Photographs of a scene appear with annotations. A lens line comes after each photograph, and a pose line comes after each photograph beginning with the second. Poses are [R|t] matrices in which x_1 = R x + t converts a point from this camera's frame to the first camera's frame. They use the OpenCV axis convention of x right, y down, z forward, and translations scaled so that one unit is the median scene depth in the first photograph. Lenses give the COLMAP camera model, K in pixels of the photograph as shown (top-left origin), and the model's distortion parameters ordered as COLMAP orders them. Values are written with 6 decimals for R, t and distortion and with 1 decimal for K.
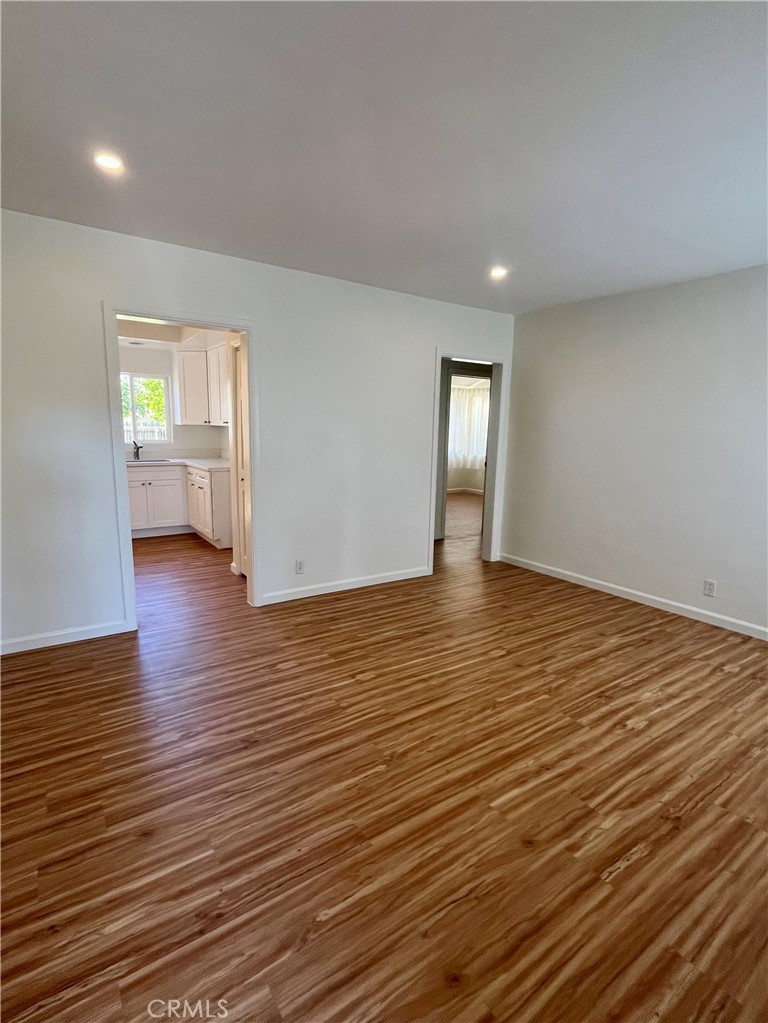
lens RADIAL K [[519.9, 0, 384.0], [0, 519.9, 511.5], [0, 0, 1]] dist [-0.001888, -0.000418]
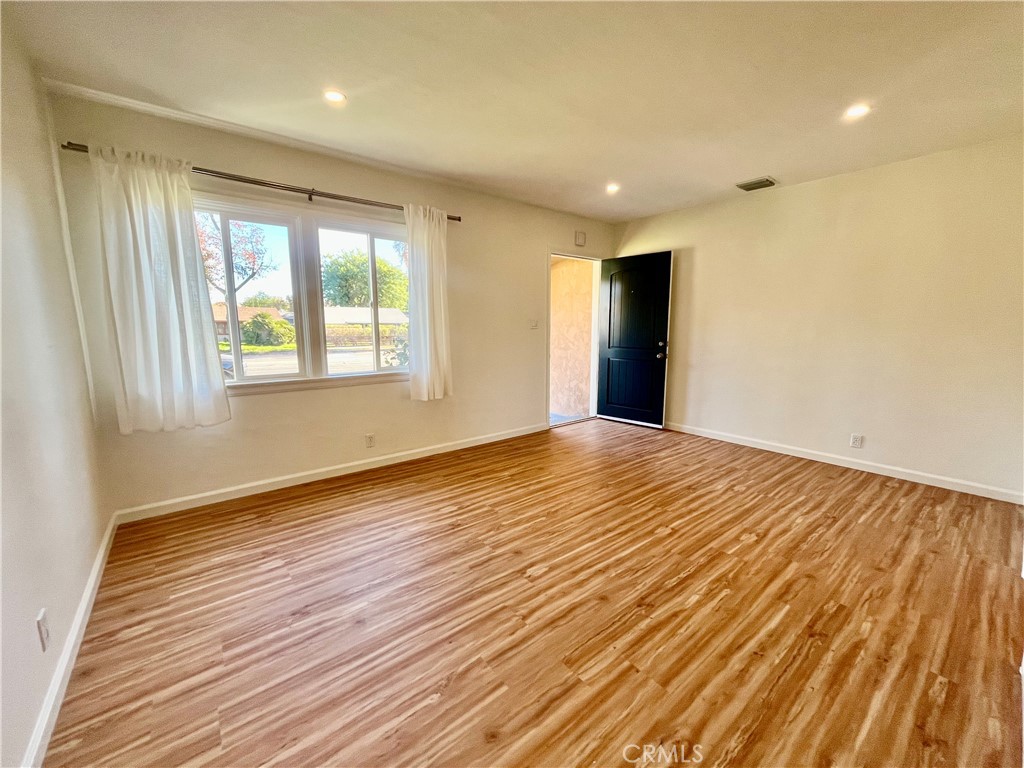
lens RADIAL K [[410.7, 0, 512.0], [0, 410.7, 384.0], [0, 0, 1]] dist [0.000456, -0.000043]
pose [[-0.998028, -0.012191, -0.061573, 0.333271], [-0.030081, 0.953867, 0.298720, -0.219145], [0.055091, 0.299983, -0.952353, 1.689825]]
